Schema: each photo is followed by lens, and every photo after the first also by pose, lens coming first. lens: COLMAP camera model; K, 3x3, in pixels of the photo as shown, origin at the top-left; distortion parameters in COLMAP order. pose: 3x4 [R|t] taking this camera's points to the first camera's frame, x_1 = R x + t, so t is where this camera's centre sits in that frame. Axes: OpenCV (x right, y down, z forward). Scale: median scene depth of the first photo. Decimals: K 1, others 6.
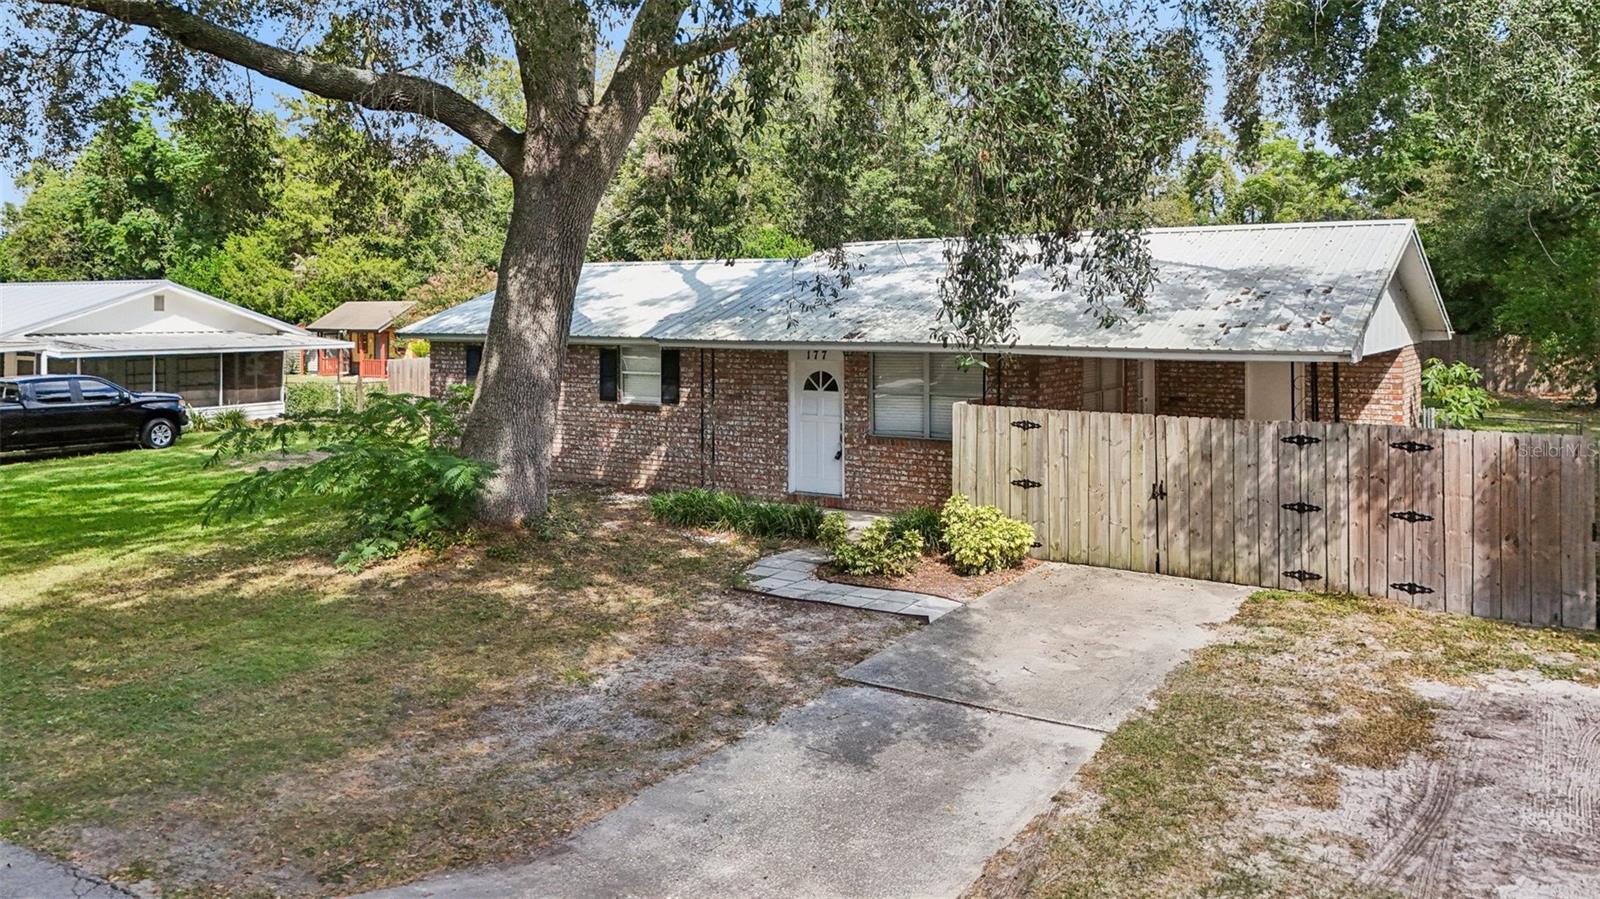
lens RADIAL K [[1183.4, 0, 836.1], [0, 1183.4, 445.2], [0, 0, 1]] dist [0.070668, -0.065383]
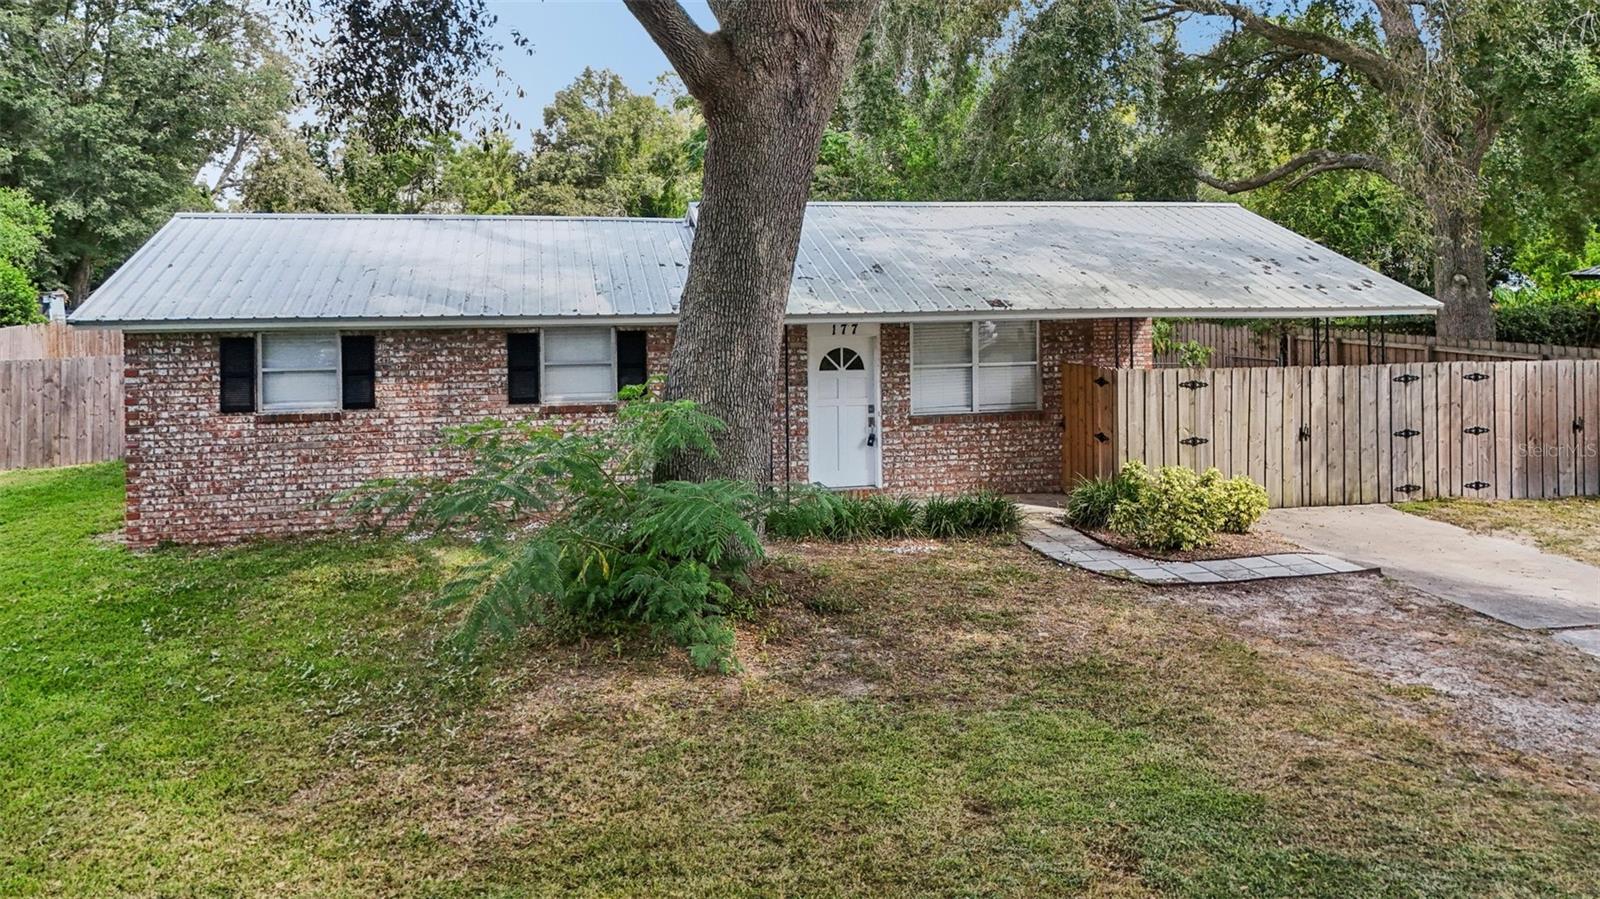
lens RADIAL K [[1175.0, 0, 841.0], [0, 1175.0, 433.8], [0, 0, 1]] dist [0.066746, -0.066753]
pose [[0.710917, -0.094039, 0.696960, -0.661660], [0.087711, 0.995138, 0.044805, -0.040362], [-0.697785, 0.029279, 0.715709, 0.402257]]
